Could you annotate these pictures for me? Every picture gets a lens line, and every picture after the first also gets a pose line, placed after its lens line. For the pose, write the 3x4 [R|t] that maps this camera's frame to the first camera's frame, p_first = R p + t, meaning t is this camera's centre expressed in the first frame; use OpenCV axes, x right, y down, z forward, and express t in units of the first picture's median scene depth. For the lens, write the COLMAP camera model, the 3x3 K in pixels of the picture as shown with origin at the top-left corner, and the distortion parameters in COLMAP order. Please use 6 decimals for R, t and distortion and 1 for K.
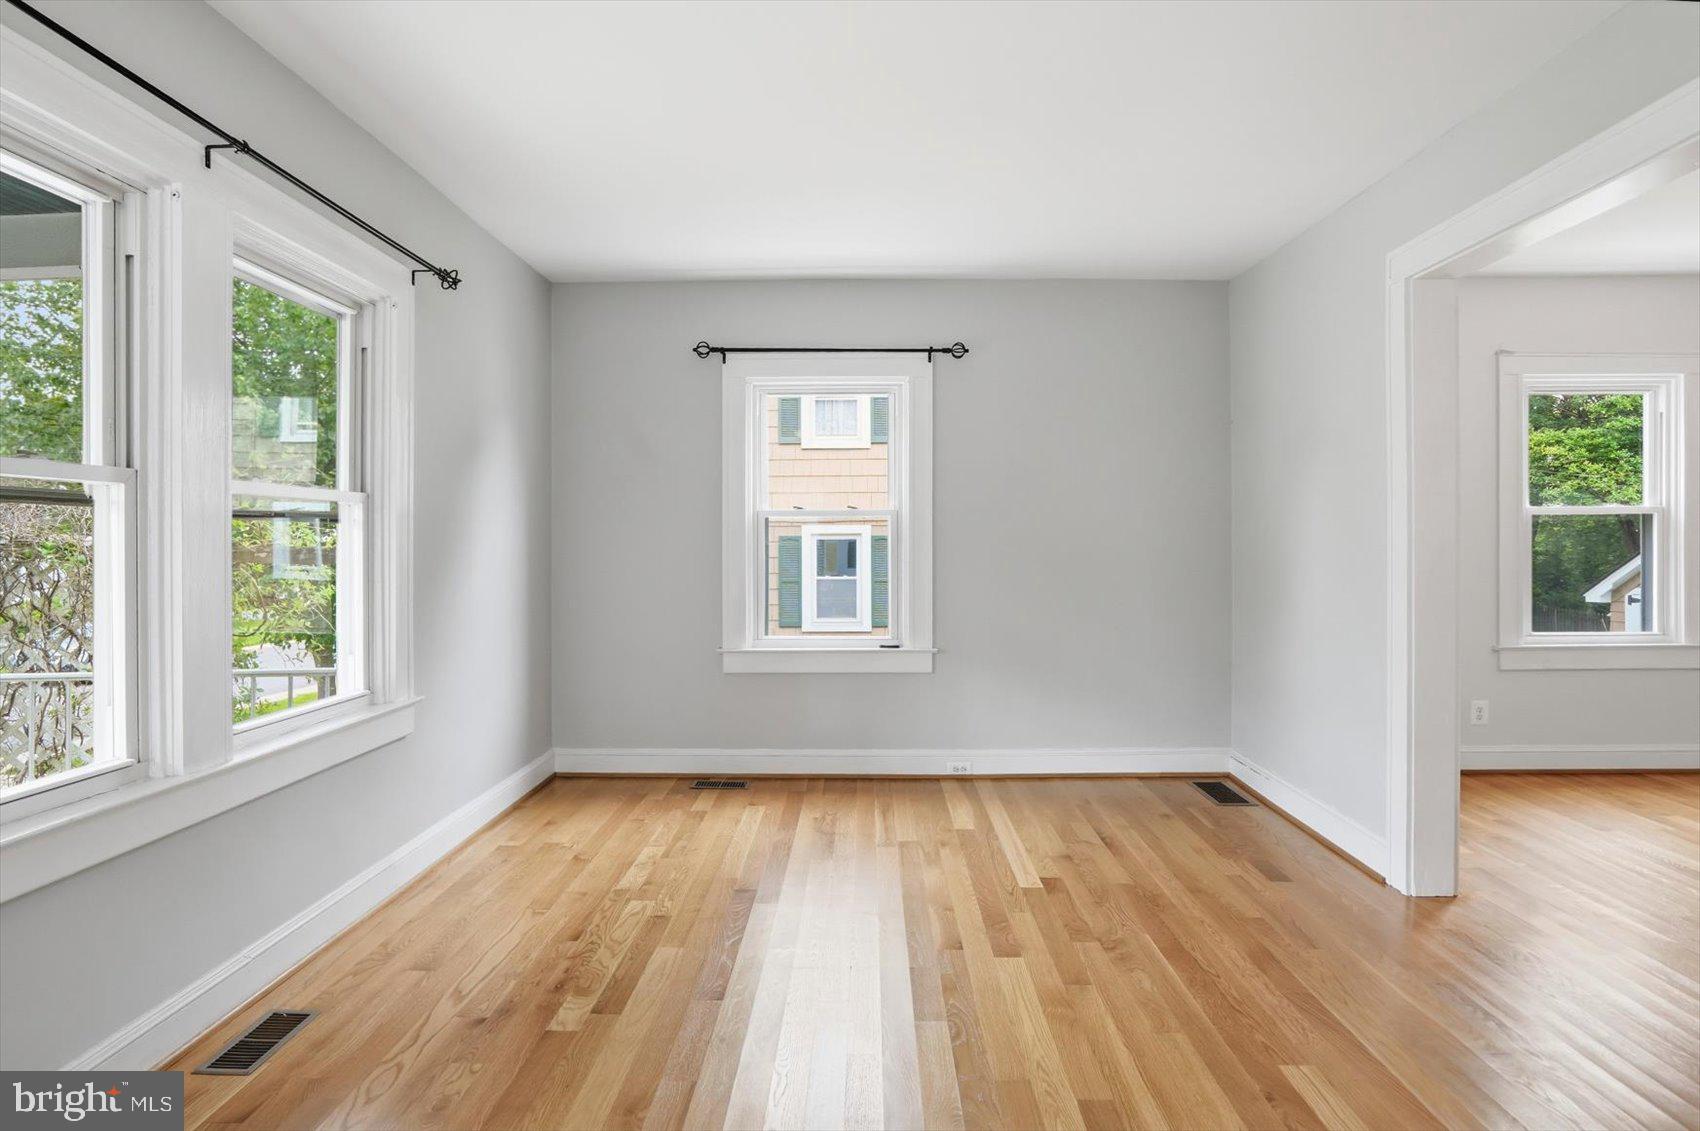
lens RADIAL K [[951.2, 0, 843.2], [0, 951.2, 545.8], [0, 0, 1]] dist [-0.002349, -0.000121]
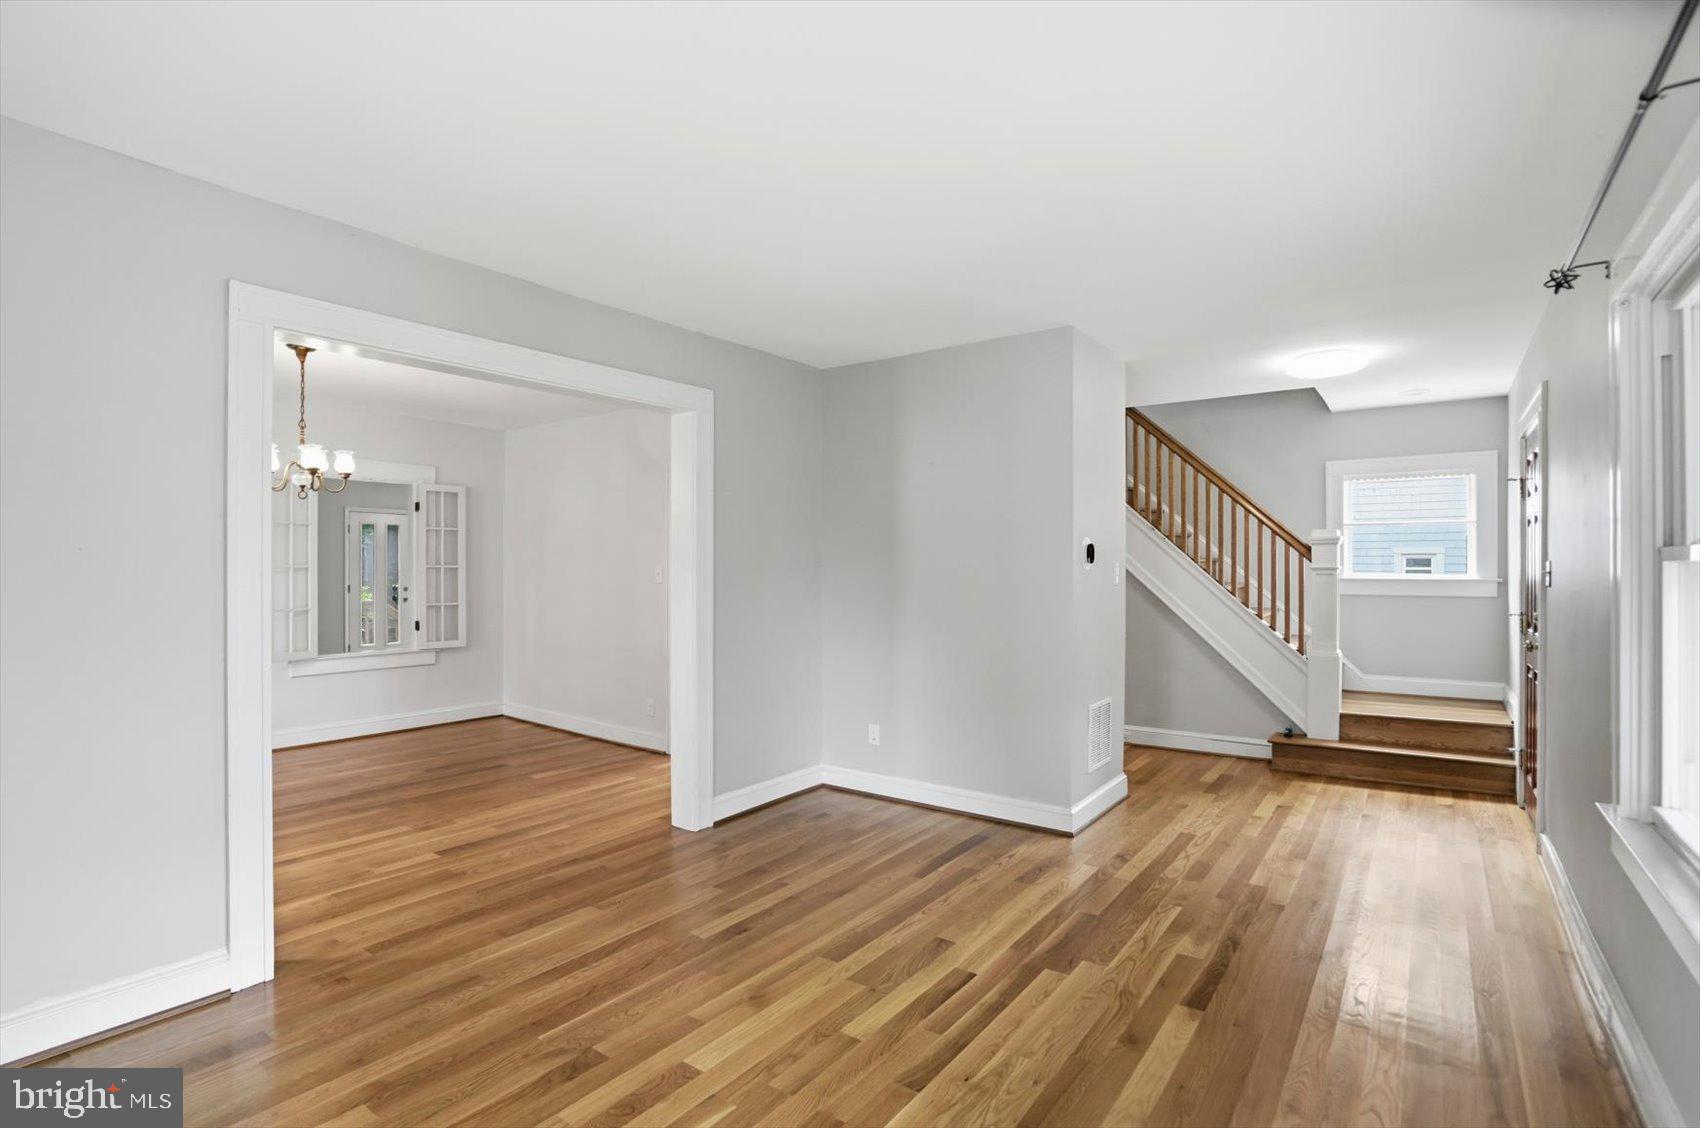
lens RADIAL K [[823.2, 0, 852.0], [0, 823.2, 571.8], [0, 0, 1]] dist [-0.049783, 0.016302]
pose [[-0.824340, 0.002716, 0.566089, -0.272952], [0.006260, 0.999971, 0.004319, -0.030196], [-0.566061, 0.007104, -0.824333, 1.081205]]
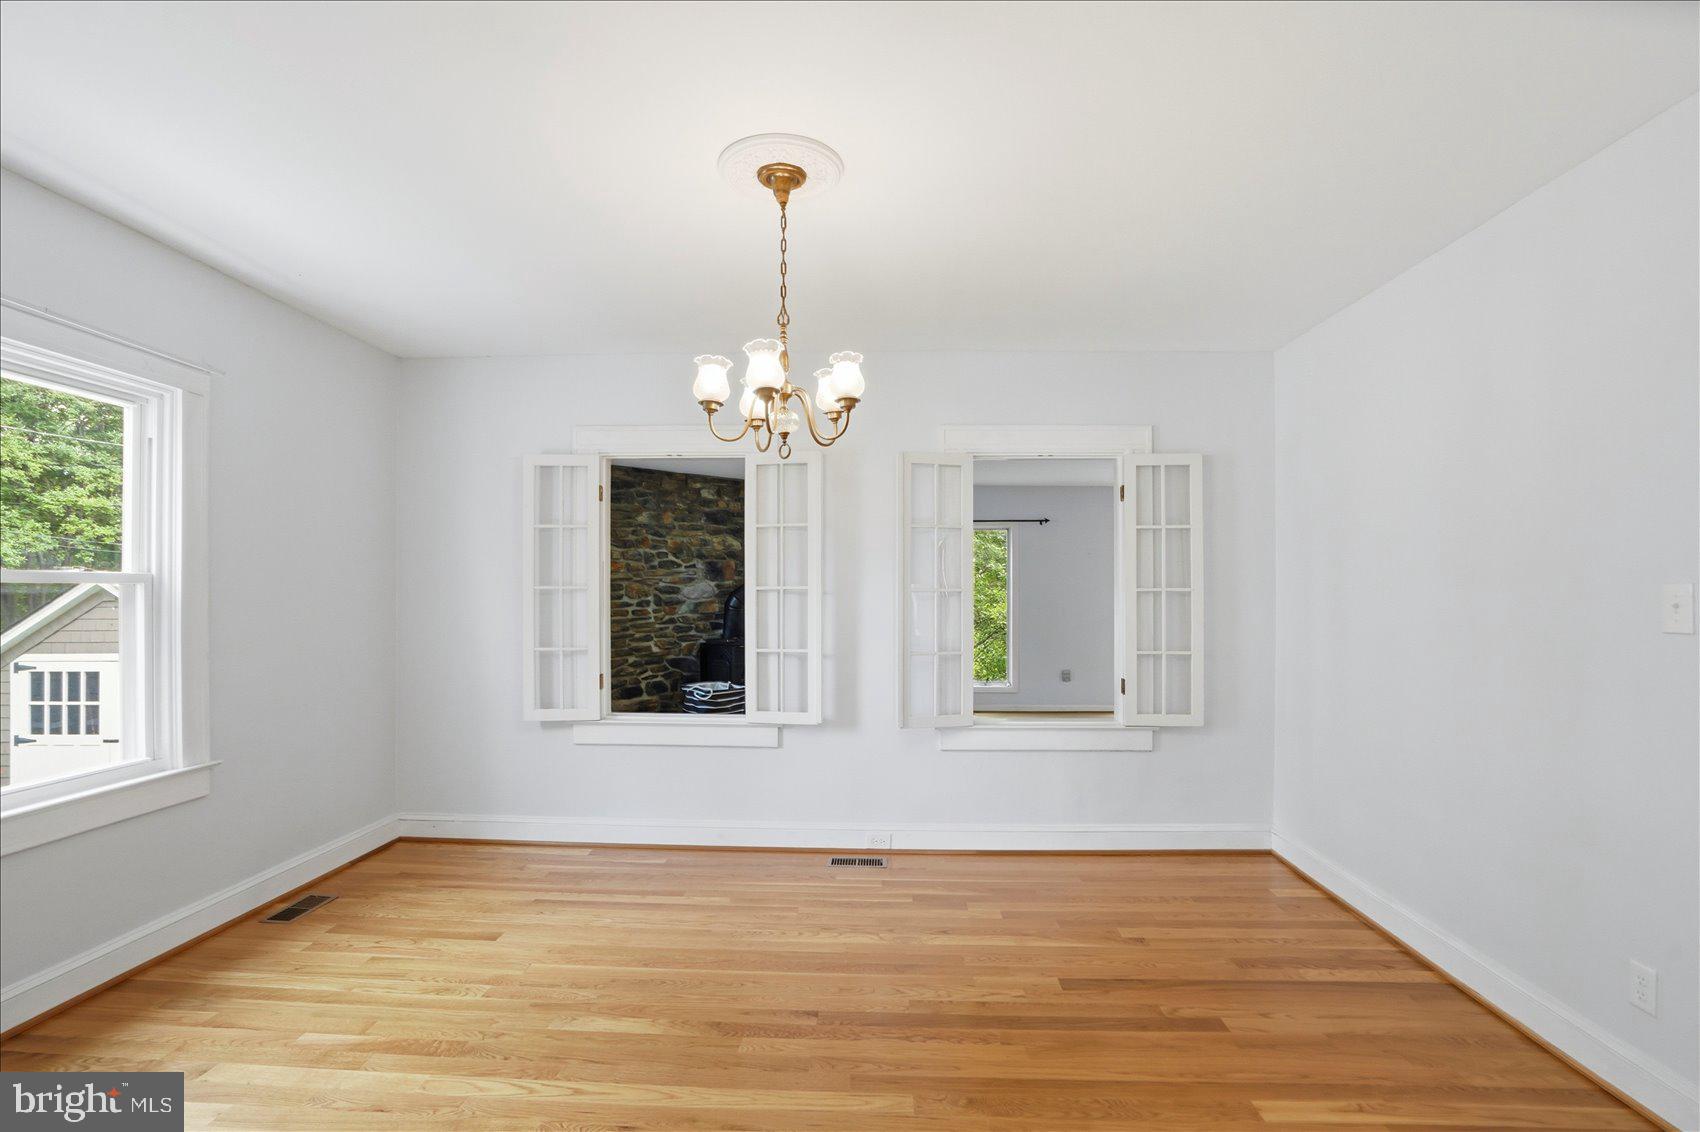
lens RADIAL K [[823.2, 0, 852.0], [0, 823.2, 573.8], [0, 0, 1]] dist [-0.049783, 0.016302]
pose [[0.003968, 0.028412, 0.999588, 0.358666], [-0.002537, 0.999593, -0.028402, -0.029228], [-0.999989, -0.002424, 0.004039, 0.559740]]
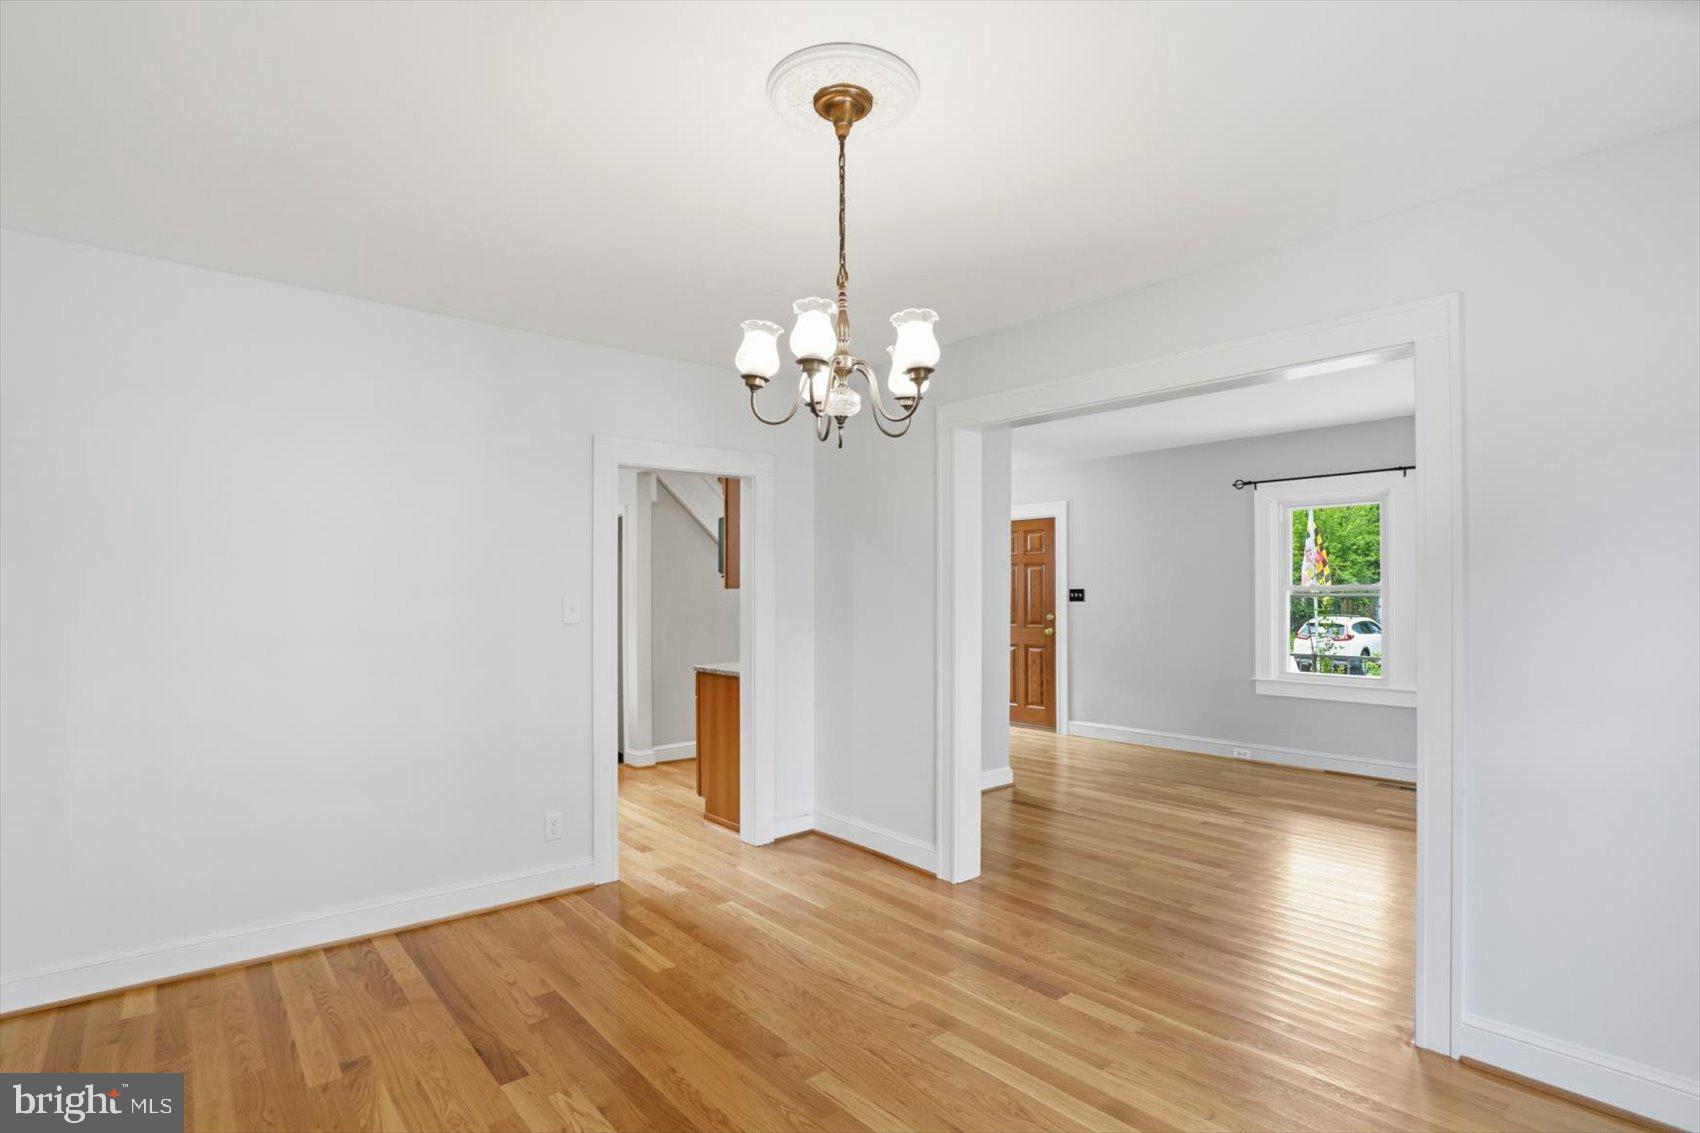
lens RADIAL K [[823.2, 0, 852.0], [0, 823.2, 574.3], [0, 0, 1]] dist [-0.049783, 0.016302]
pose [[-0.737294, 0.000149, -0.675572, 1.262639], [0.008440, 0.999924, -0.008991, -0.055483], [0.675519, -0.012331, -0.737239, 0.973479]]
